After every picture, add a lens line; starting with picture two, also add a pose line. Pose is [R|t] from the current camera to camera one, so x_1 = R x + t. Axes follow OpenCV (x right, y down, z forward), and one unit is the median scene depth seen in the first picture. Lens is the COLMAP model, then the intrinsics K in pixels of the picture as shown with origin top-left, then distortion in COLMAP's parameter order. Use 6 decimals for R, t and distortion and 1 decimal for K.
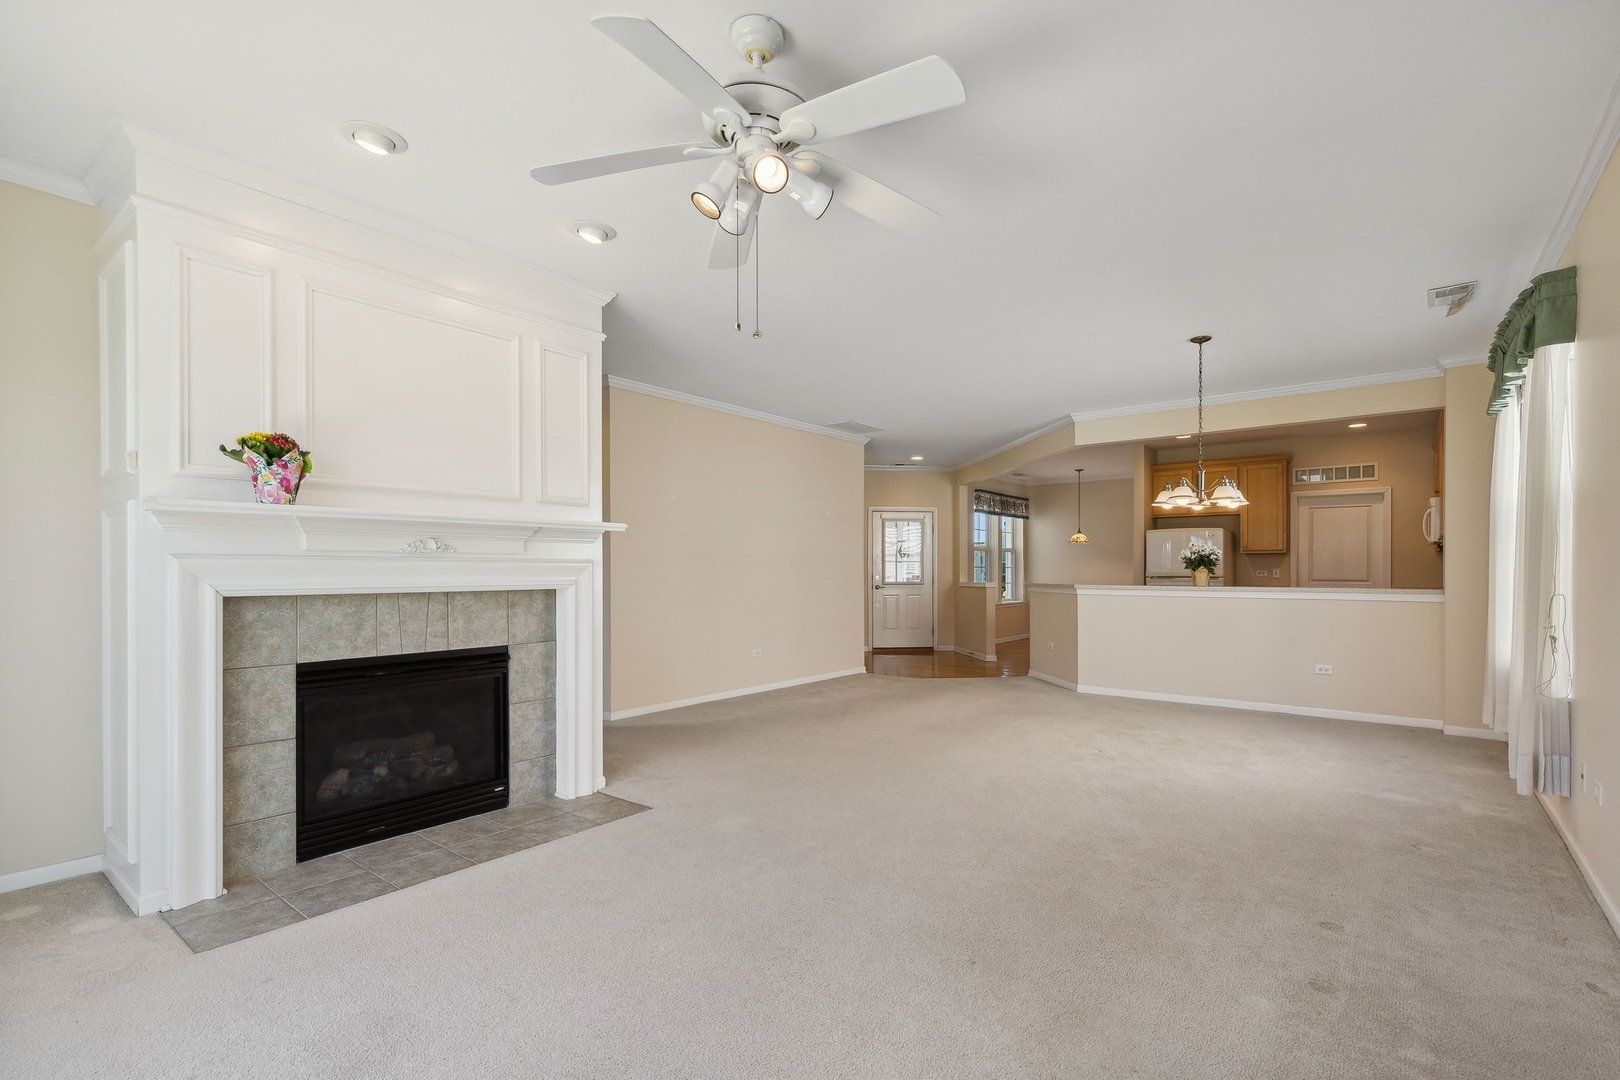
lens RADIAL K [[775.0, 0, 786.3], [0, 775.0, 574.0], [0, 0, 1]] dist [0.035545, 0.000136]
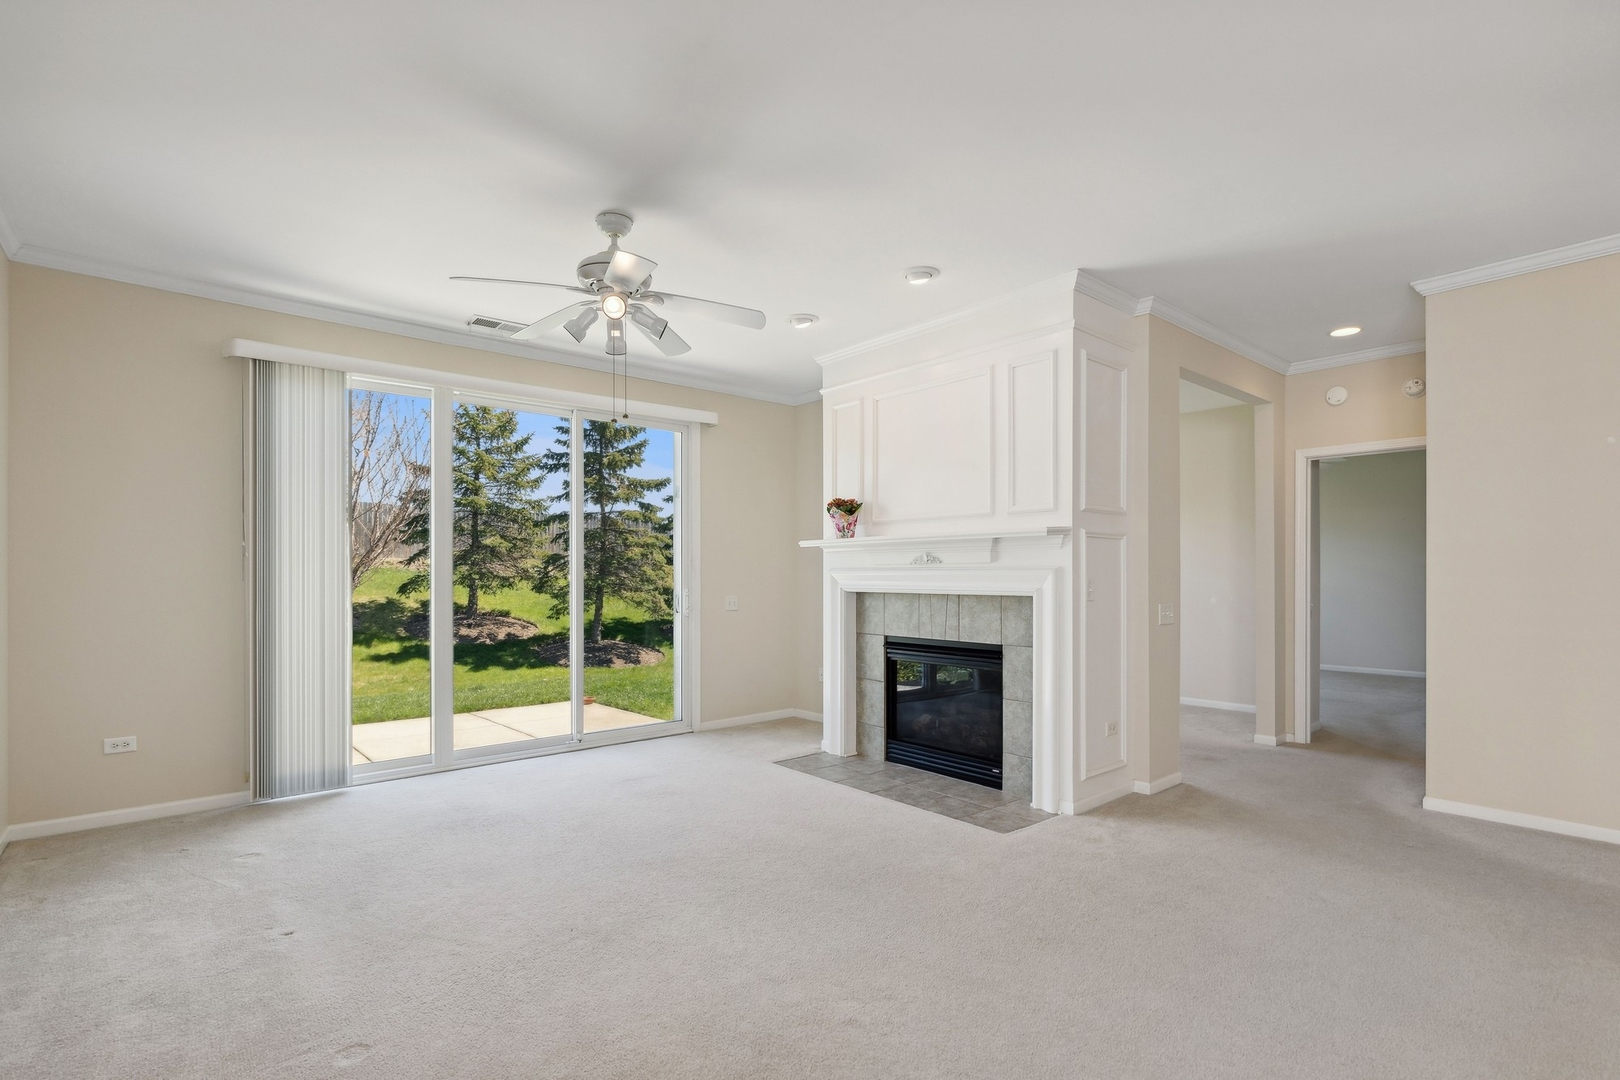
lens RADIAL K [[775.0, 0, 806.5], [0, 775.0, 570.6], [0, 0, 1]] dist [0.035545, 0.000136]
pose [[-0.169241, -0.000205, -0.985575, 0.821872], [-0.003862, 0.999992, 0.000455, -0.014813], [0.985567, 0.003884, -0.169241, 0.957398]]
